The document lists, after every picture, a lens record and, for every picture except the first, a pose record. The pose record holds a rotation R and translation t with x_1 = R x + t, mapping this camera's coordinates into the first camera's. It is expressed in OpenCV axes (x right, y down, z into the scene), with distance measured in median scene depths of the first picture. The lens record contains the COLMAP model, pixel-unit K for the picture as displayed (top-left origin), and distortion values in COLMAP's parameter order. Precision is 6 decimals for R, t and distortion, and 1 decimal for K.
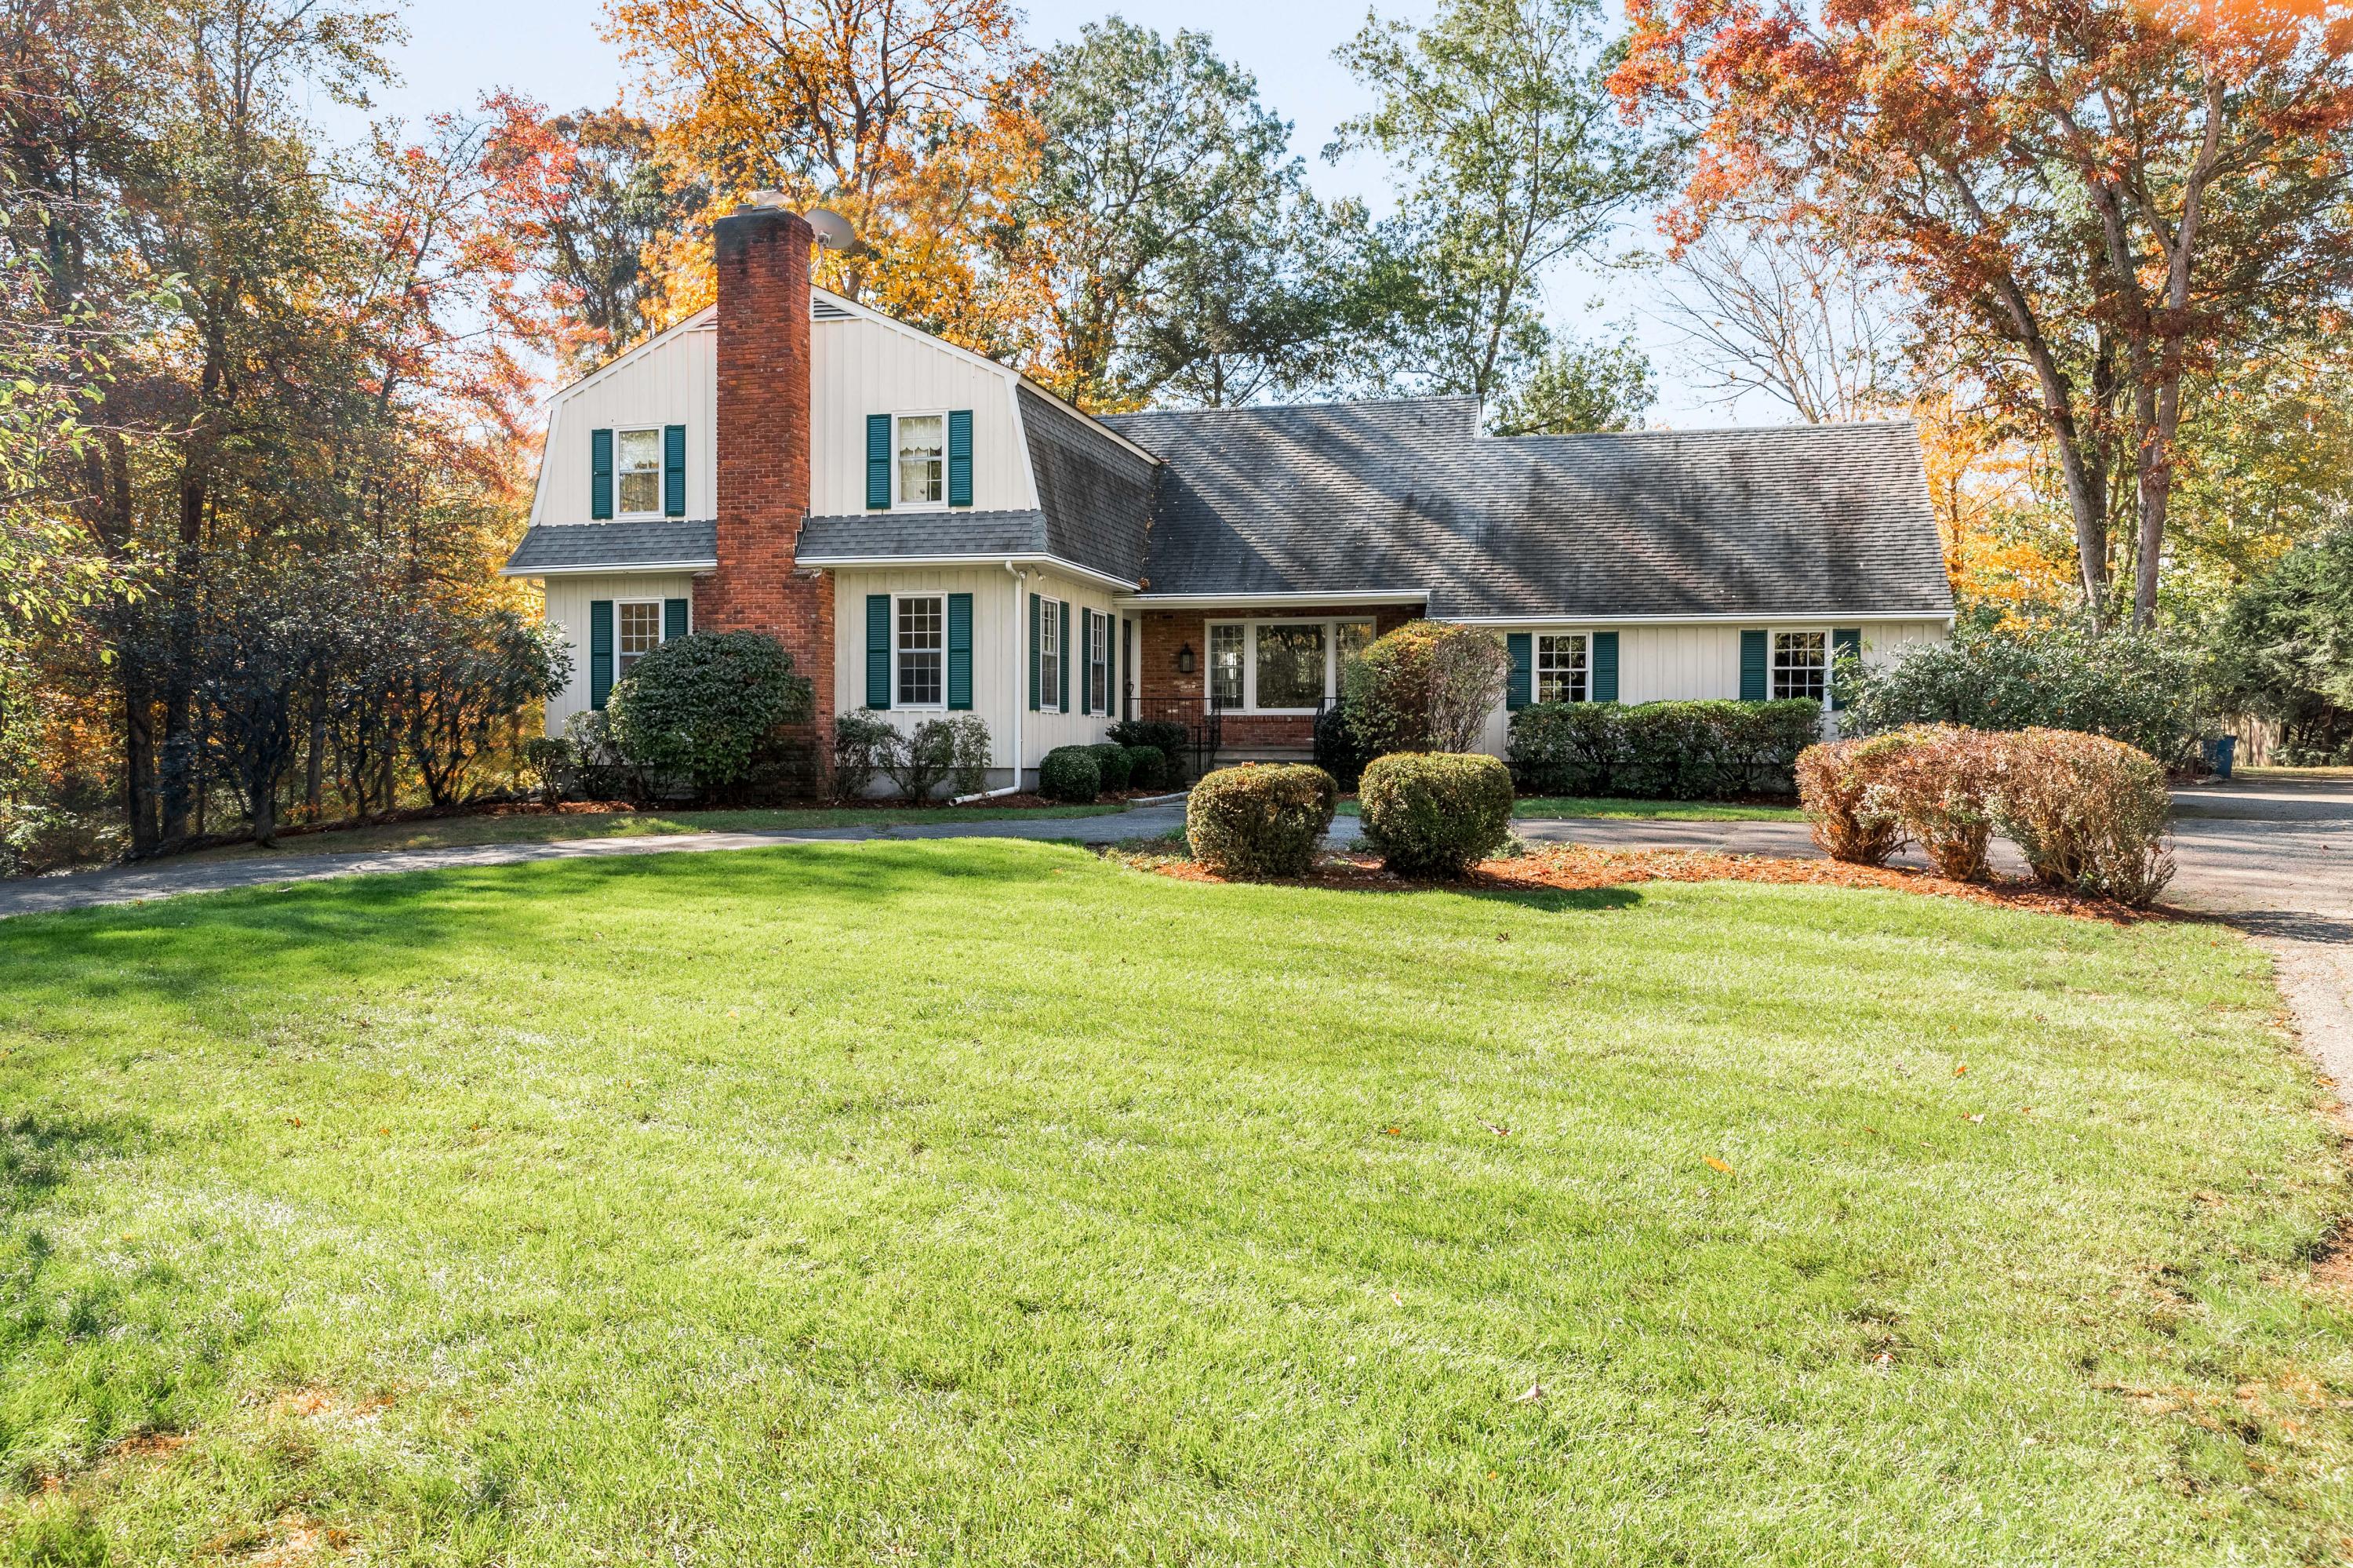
lens RADIAL K [[1706.7, 0, 1167.5], [0, 1706.7, 777.8], [0, 0, 1]] dist [0.008939, 0.000059]
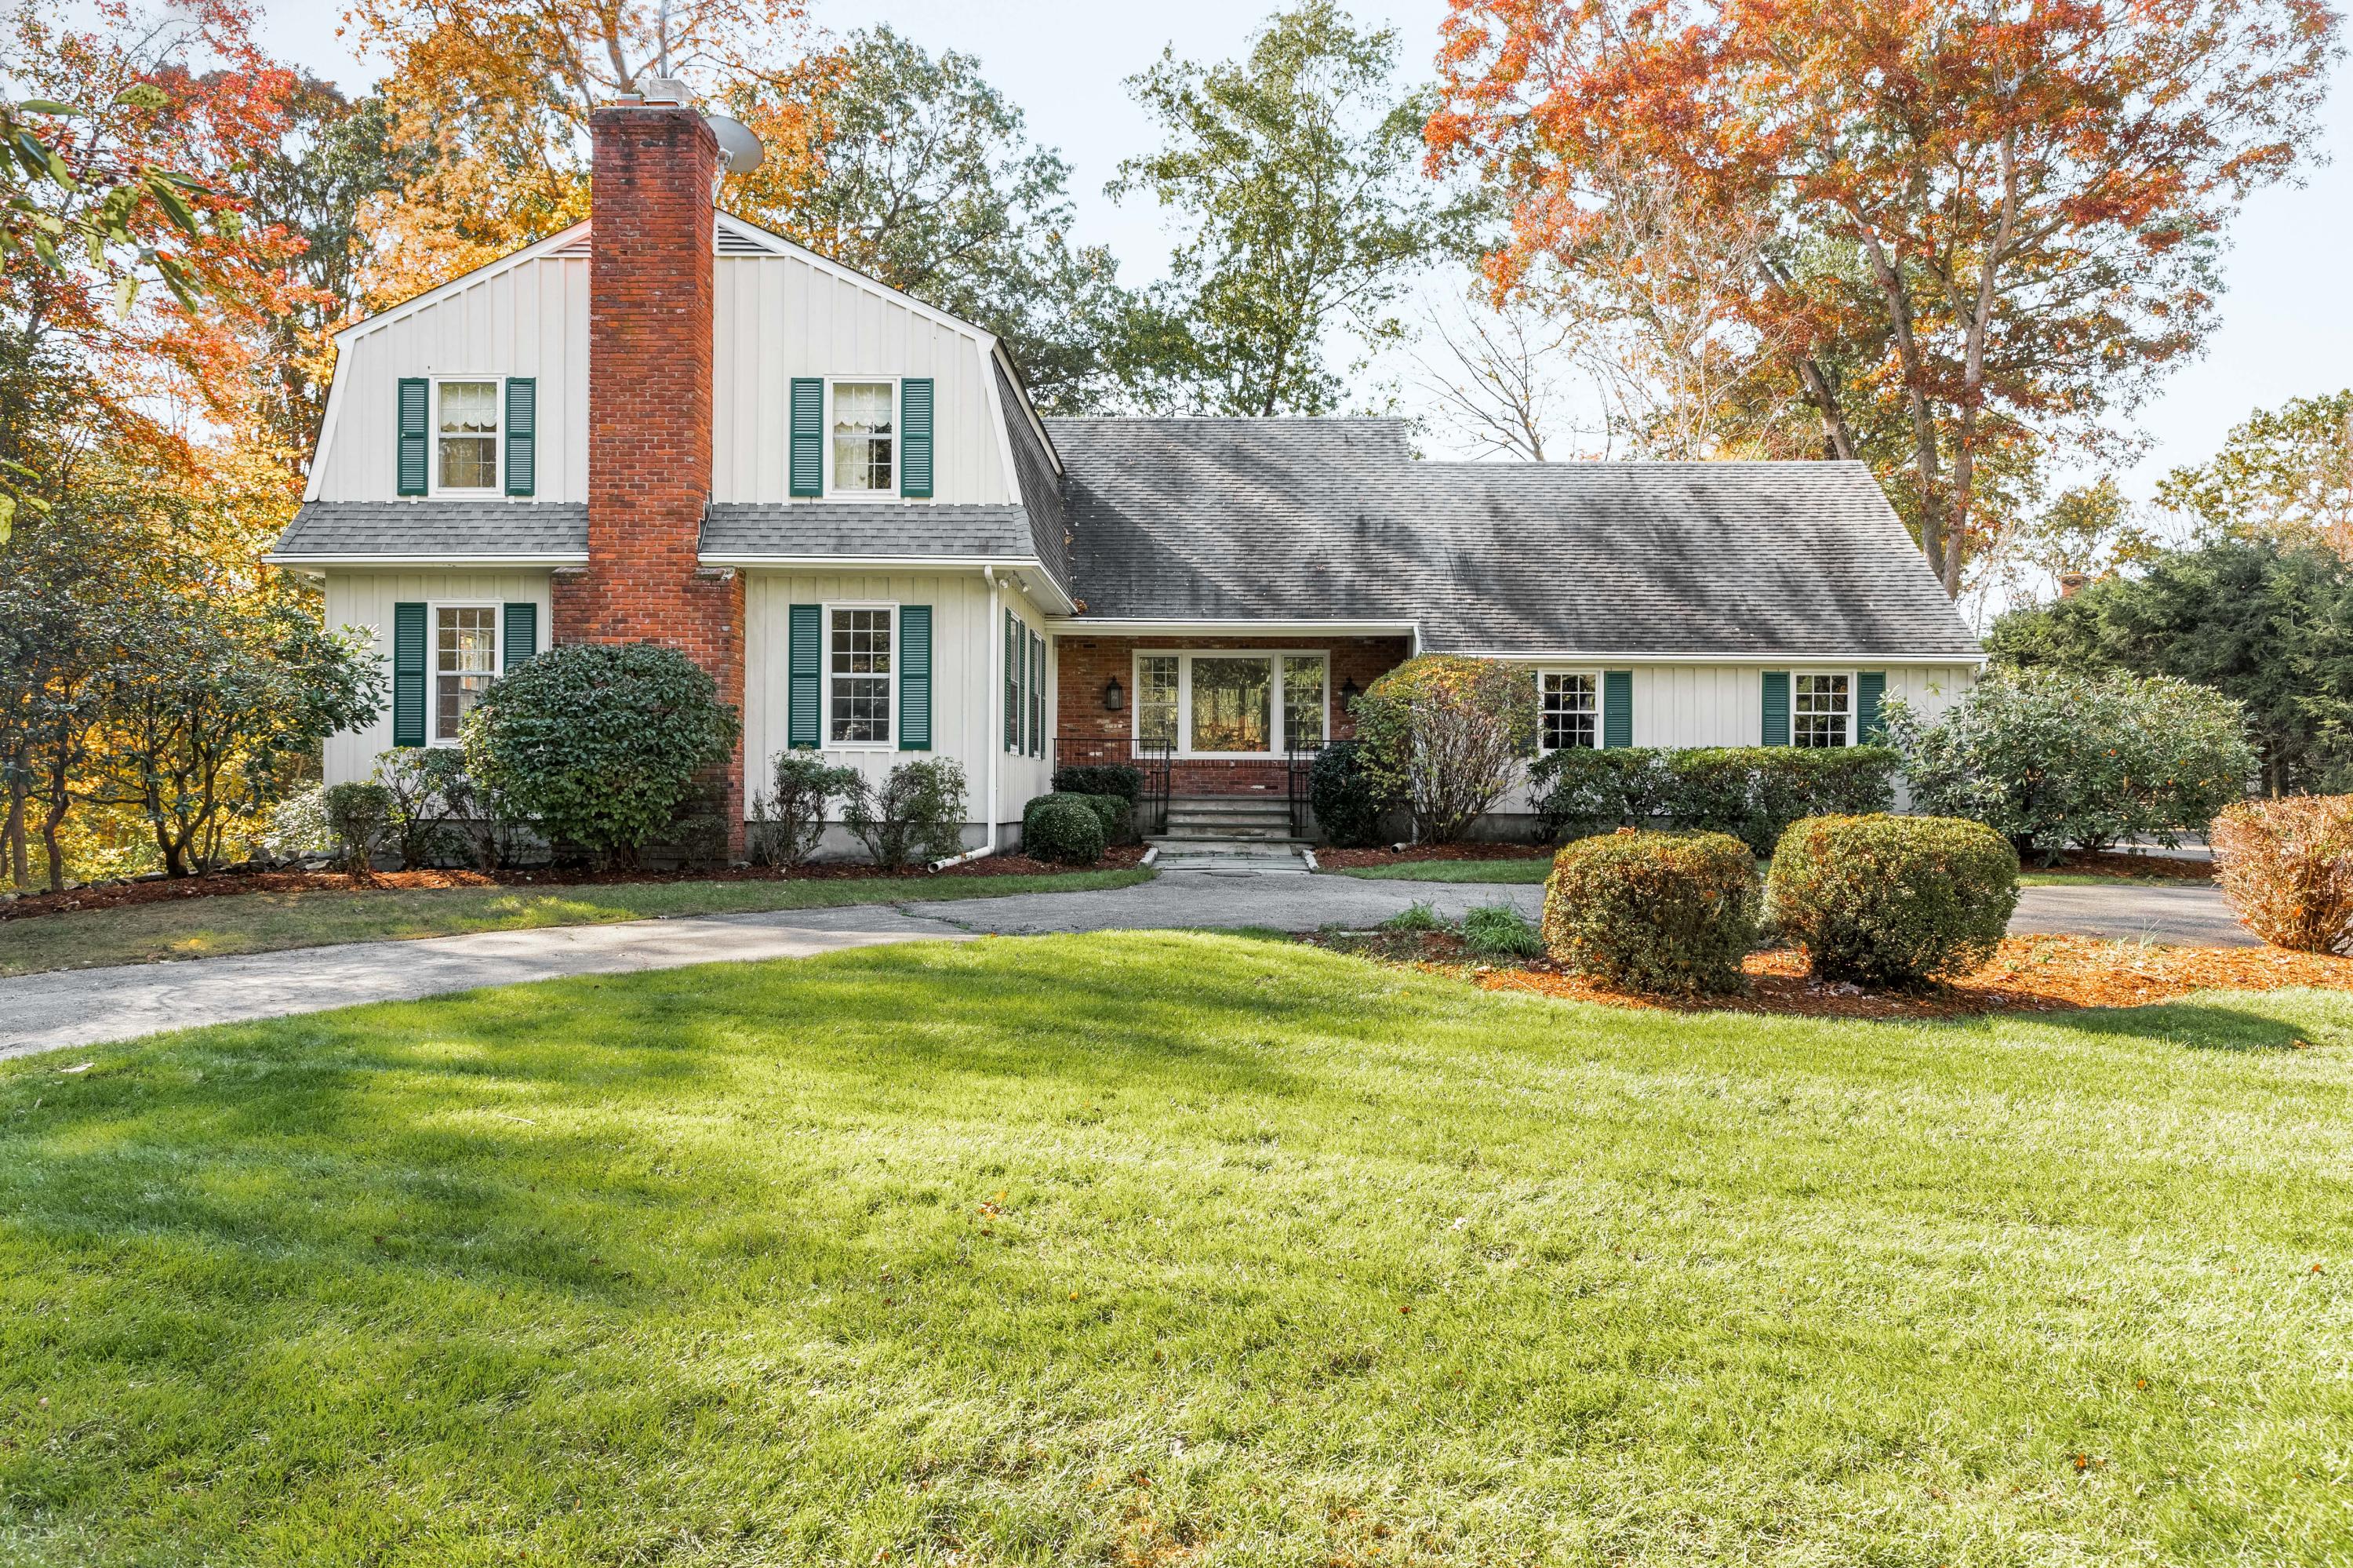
lens RADIAL K [[1567.2, 0, 1188.1], [0, 1567.2, 784.2], [0, 0, 1]] dist [0.010302, -0.005886]
pose [[0.969318, 0.003342, 0.245786, -0.174882], [0.001584, 0.999802, -0.019838, -0.008909], [-0.245804, 0.019619, 0.969121, 0.250996]]
